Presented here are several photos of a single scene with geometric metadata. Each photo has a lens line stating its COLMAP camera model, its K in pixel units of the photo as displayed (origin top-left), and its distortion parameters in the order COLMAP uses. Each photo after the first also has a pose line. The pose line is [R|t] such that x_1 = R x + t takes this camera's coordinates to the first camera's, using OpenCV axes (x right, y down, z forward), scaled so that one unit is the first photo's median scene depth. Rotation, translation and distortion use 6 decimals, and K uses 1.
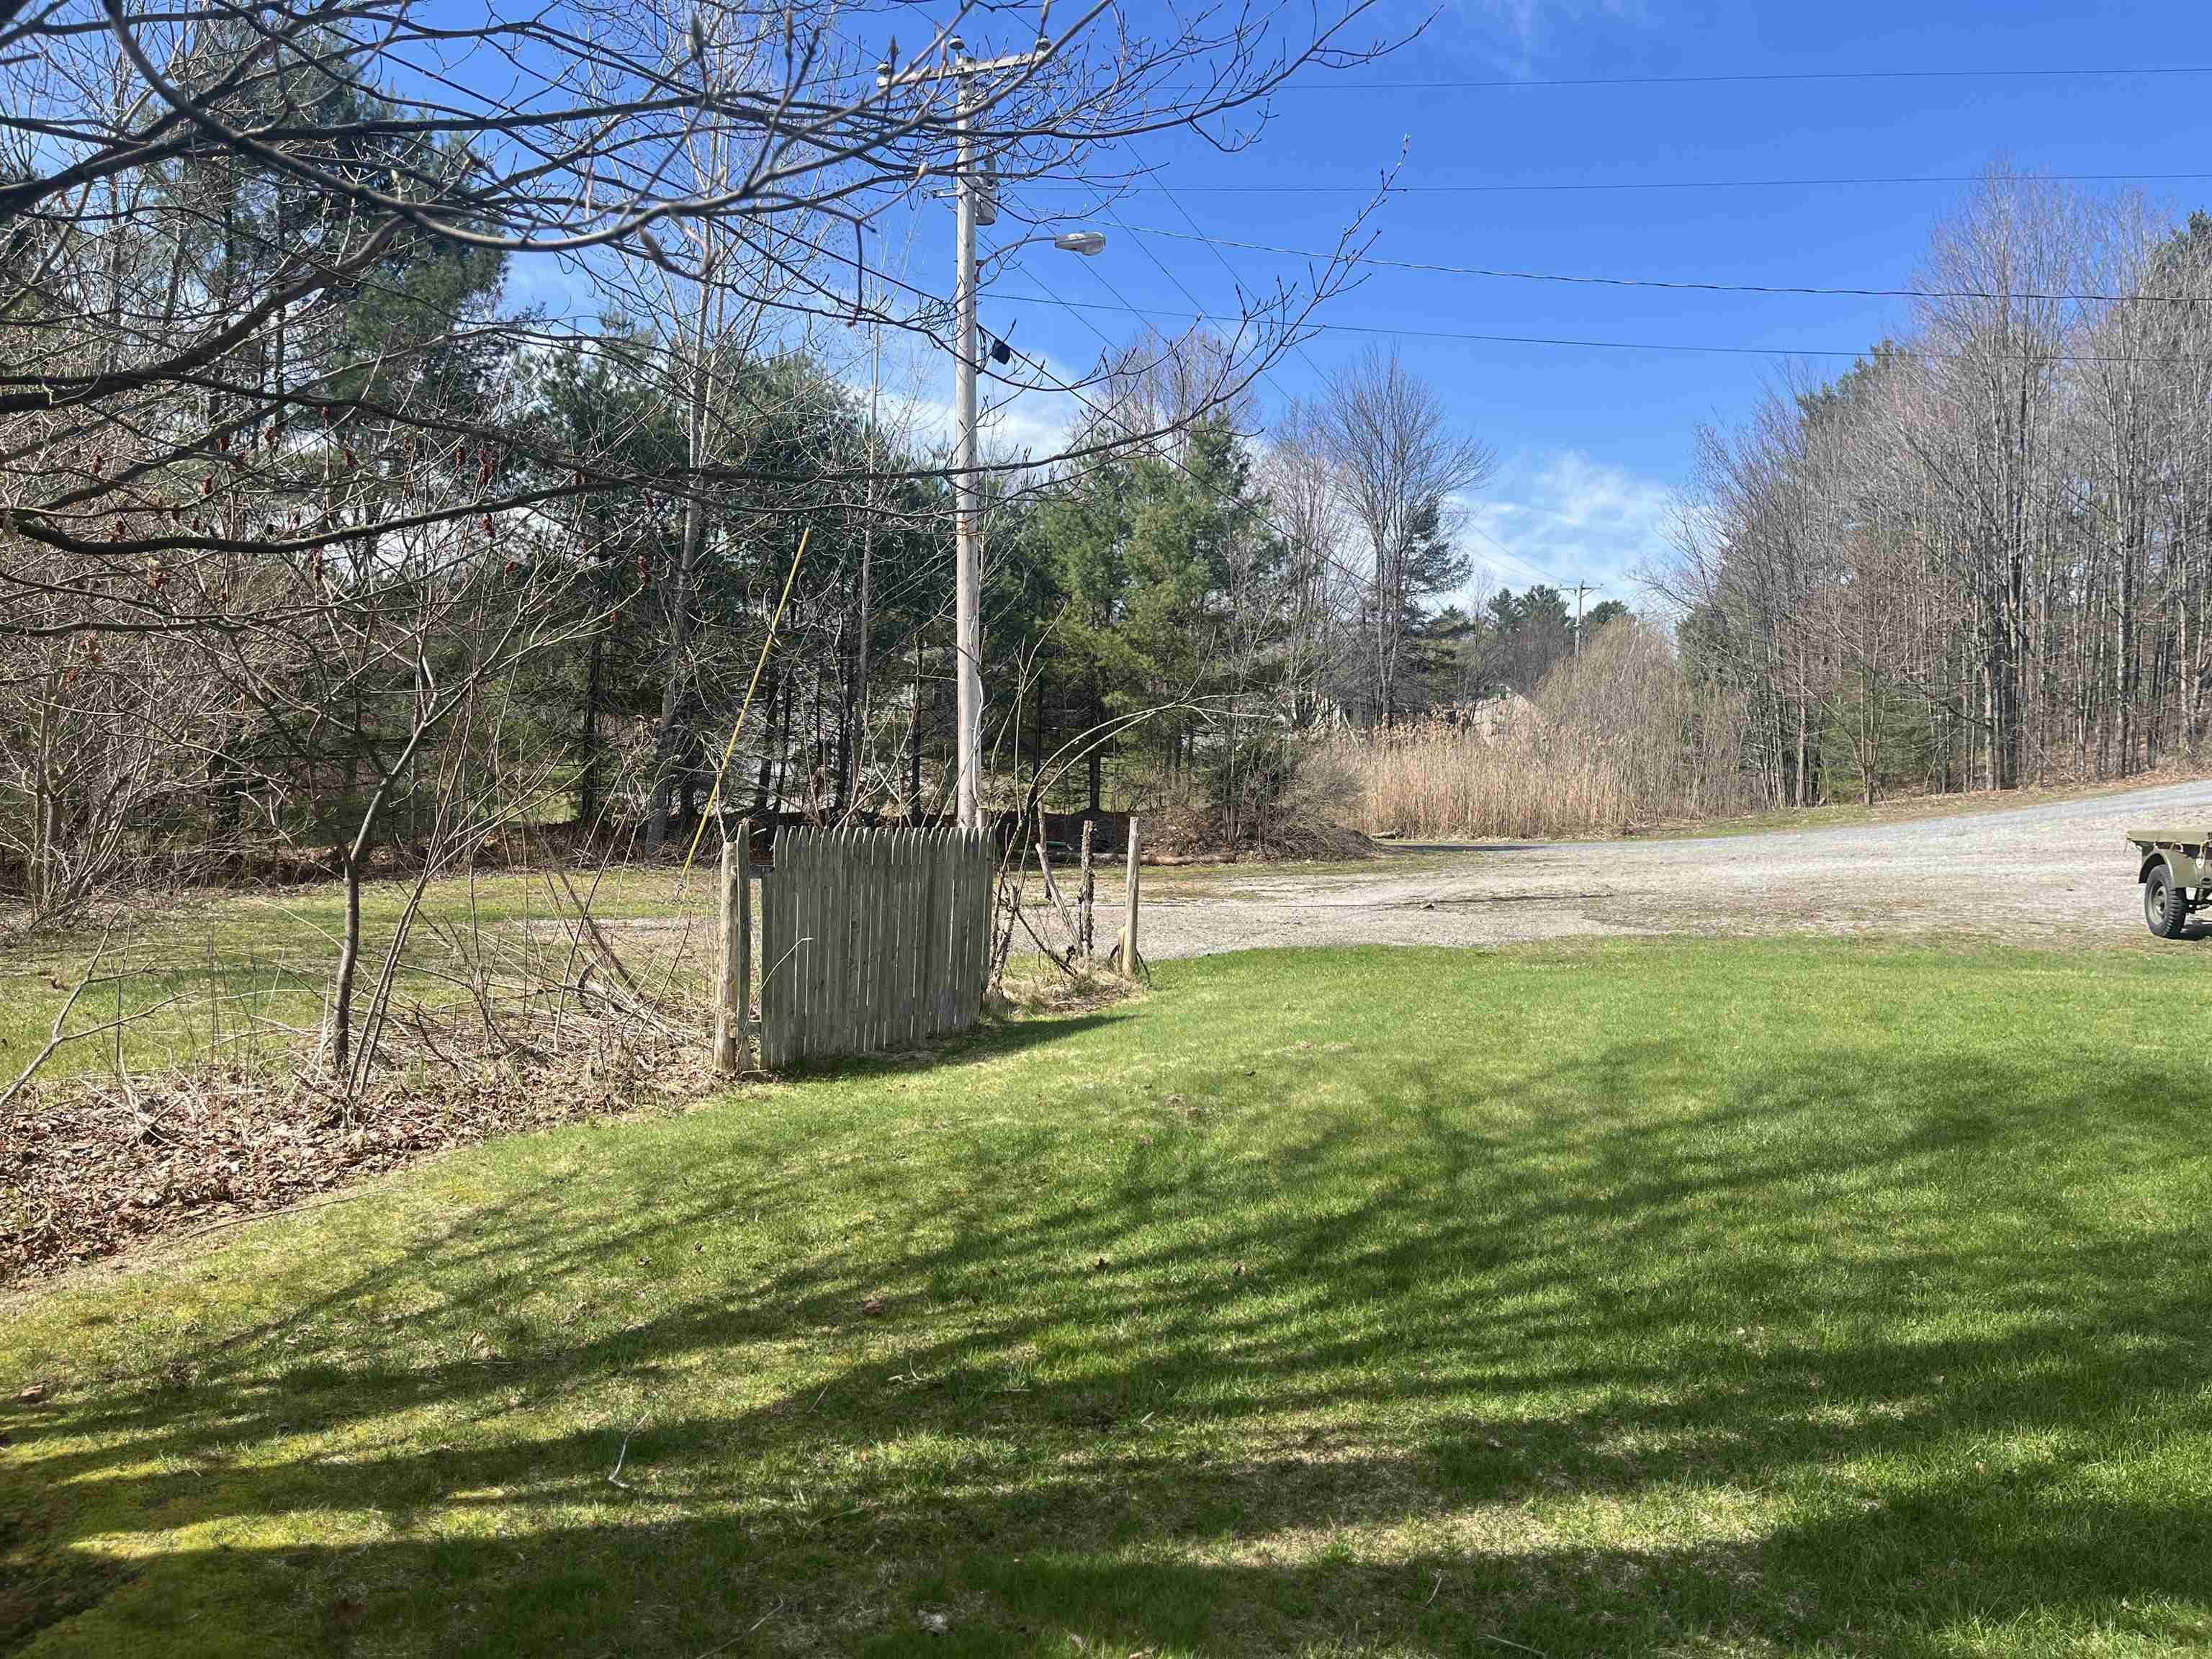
lens RADIAL K [[1712.2, 0, 1106.0], [0, 1712.2, 829.5], [0, 0, 1]] dist [0.098827, -0.132867]
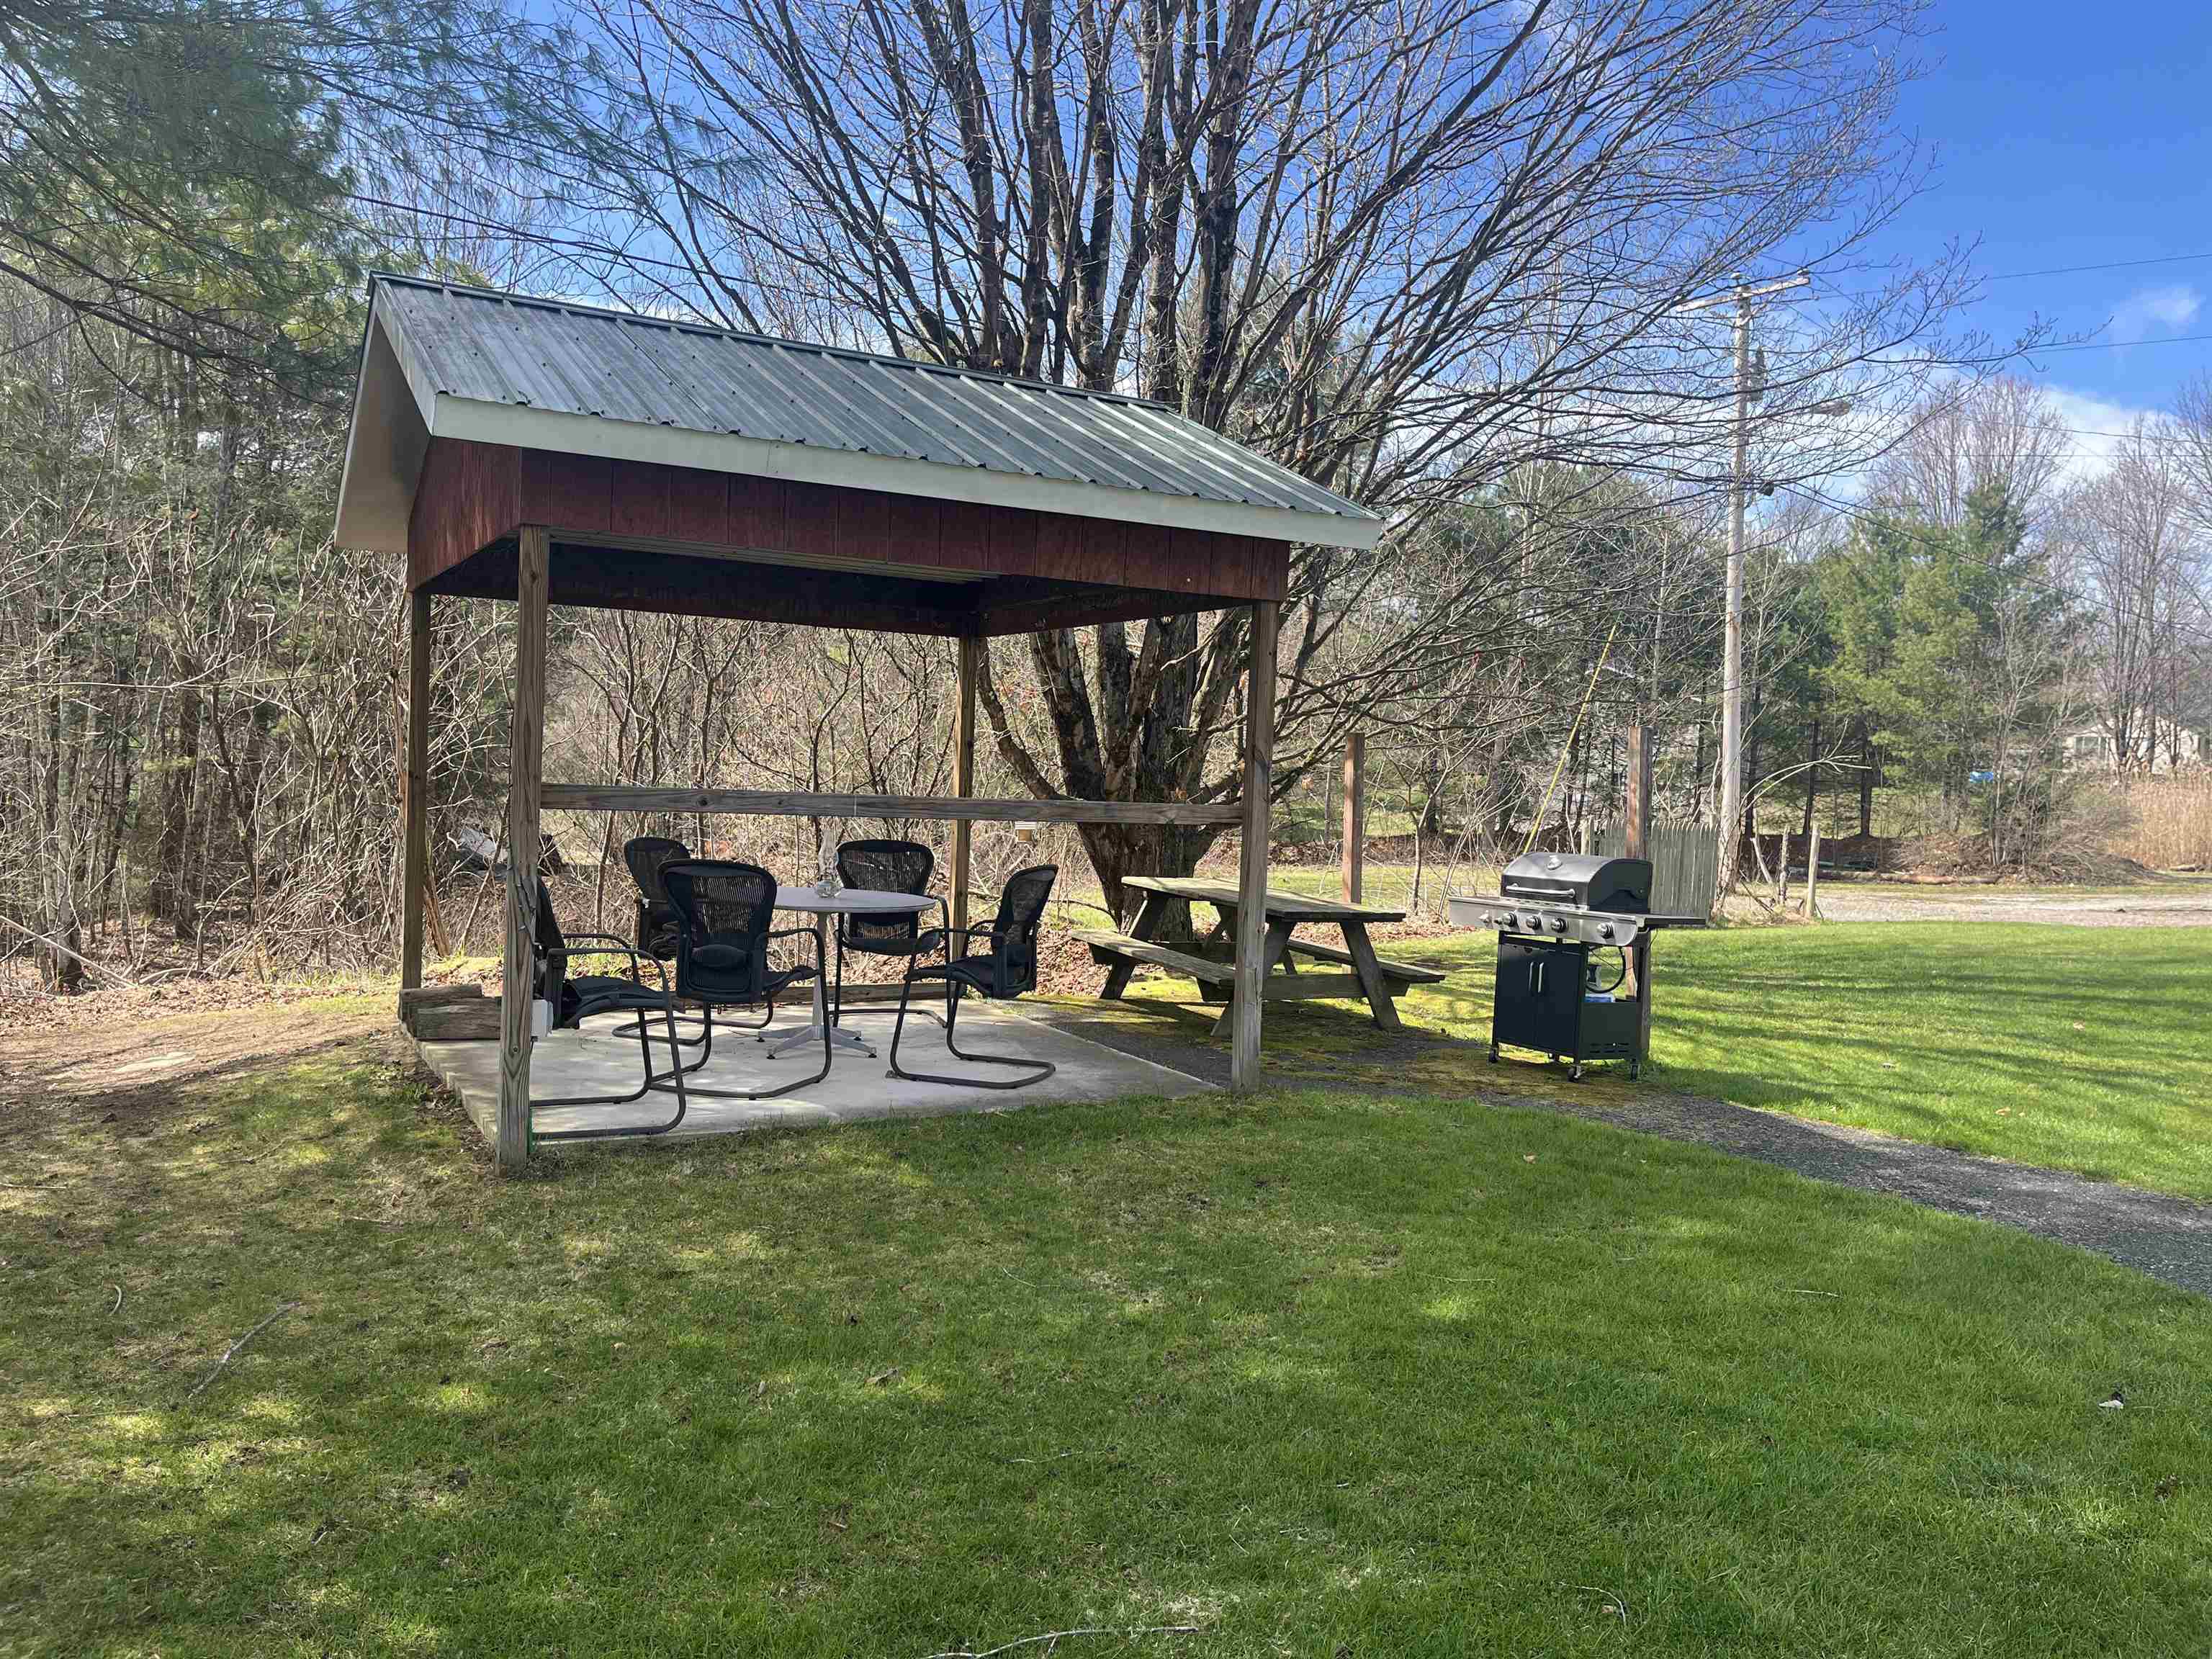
lens RADIAL K [[1672.1, 0, 1106.0], [0, 1672.1, 829.5], [0, 0, 1]] dist [0.068917, -0.085432]
pose [[0.898511, 0.021055, -0.438445, 0.035429], [-0.028275, 0.999551, -0.009943, 0.010870], [0.438039, 0.021331, 0.898703, -0.236988]]
